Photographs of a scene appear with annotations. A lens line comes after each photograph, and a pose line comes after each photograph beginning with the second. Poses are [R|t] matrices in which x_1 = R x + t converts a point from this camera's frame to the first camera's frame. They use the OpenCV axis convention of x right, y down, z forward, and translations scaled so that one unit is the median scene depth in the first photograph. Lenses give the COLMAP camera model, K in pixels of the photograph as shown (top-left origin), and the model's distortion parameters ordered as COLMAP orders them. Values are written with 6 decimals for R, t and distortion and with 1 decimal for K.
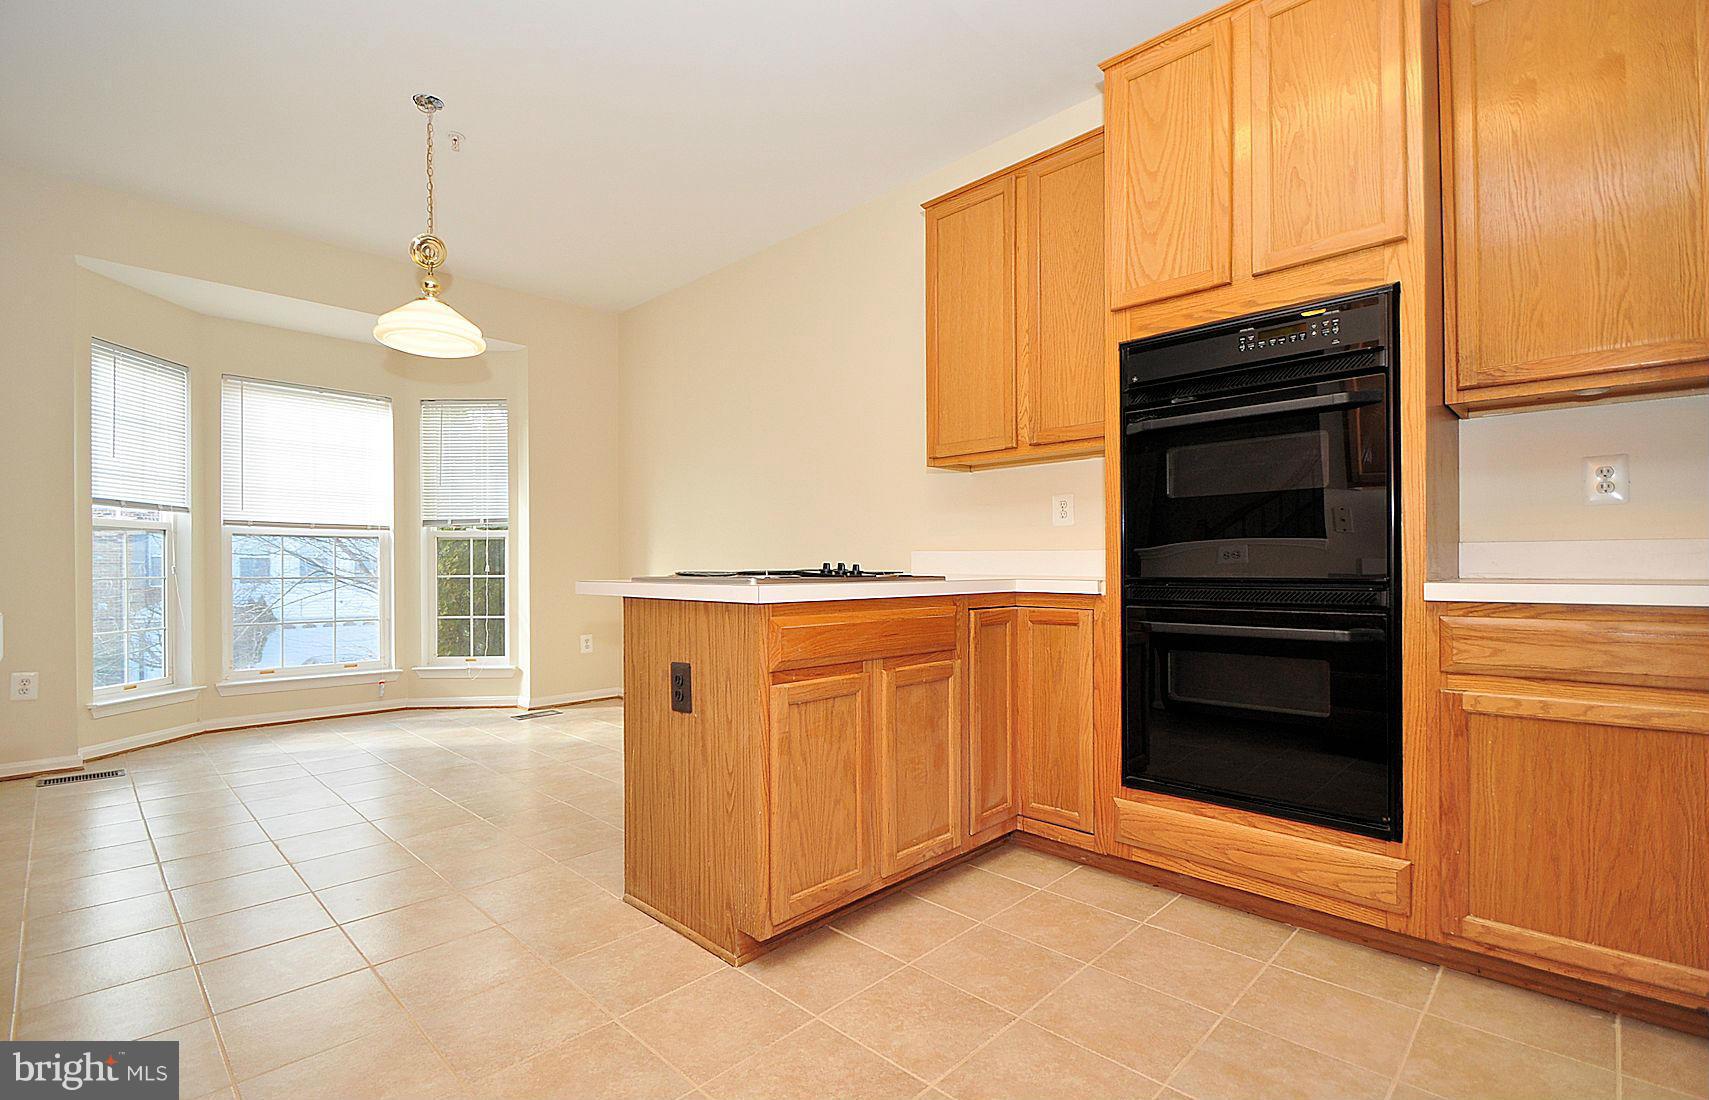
lens RADIAL K [[767.5, 0, 851.2], [0, 767.5, 566.4], [0, 0, 1]] dist [-0.008910, -0.003547]
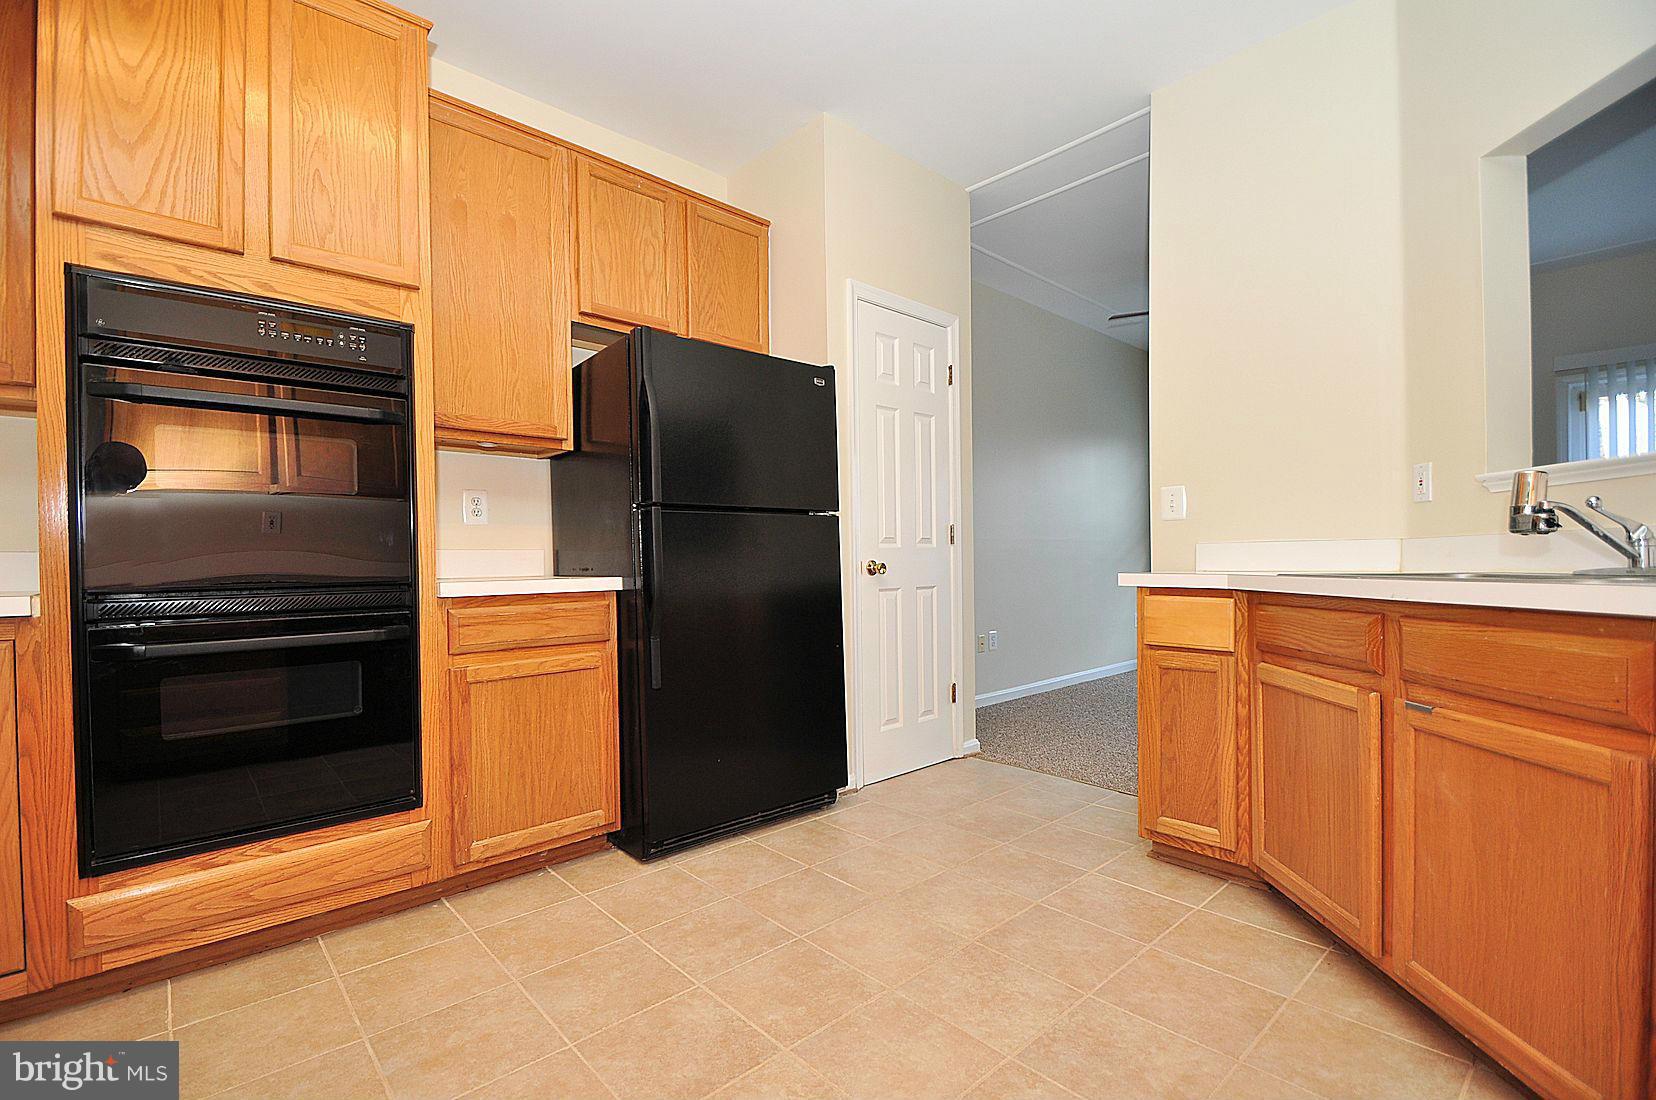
lens RADIAL K [[736.9, 0, 788.9], [0, 736.9, 564.0], [0, 0, 1]] dist [0.001827, -0.006643]
pose [[0.076676, -0.001220, 0.997055, -0.289220], [0.015107, 0.999886, 0.000062, 0.000184], [-0.996942, 0.015058, 0.076686, 0.284380]]
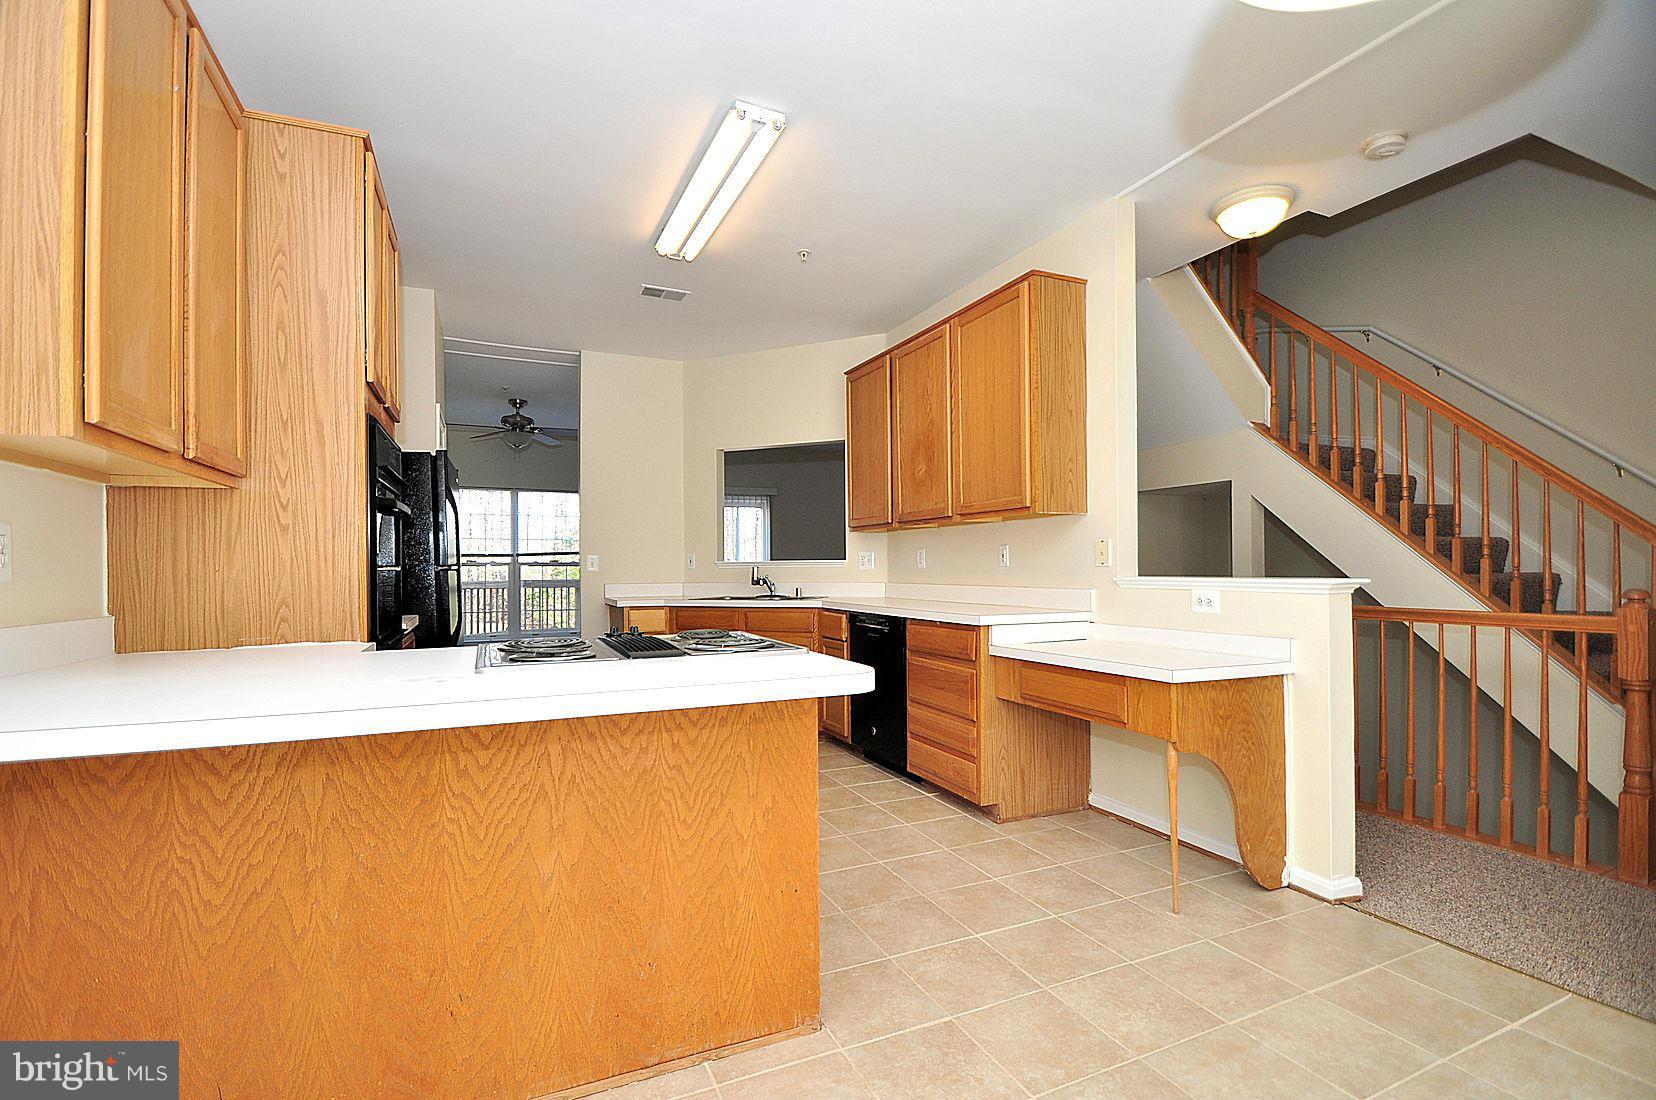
lens RADIAL K [[736.9, 0, 806.6], [0, 736.9, 575.2], [0, 0, 1]] dist [0.001827, -0.006643]
pose [[-0.921973, 0.005631, 0.387212, -0.607683], [0.012432, 0.999809, 0.015061, -0.082860], [-0.387054, 0.018700, -0.921867, 1.748928]]
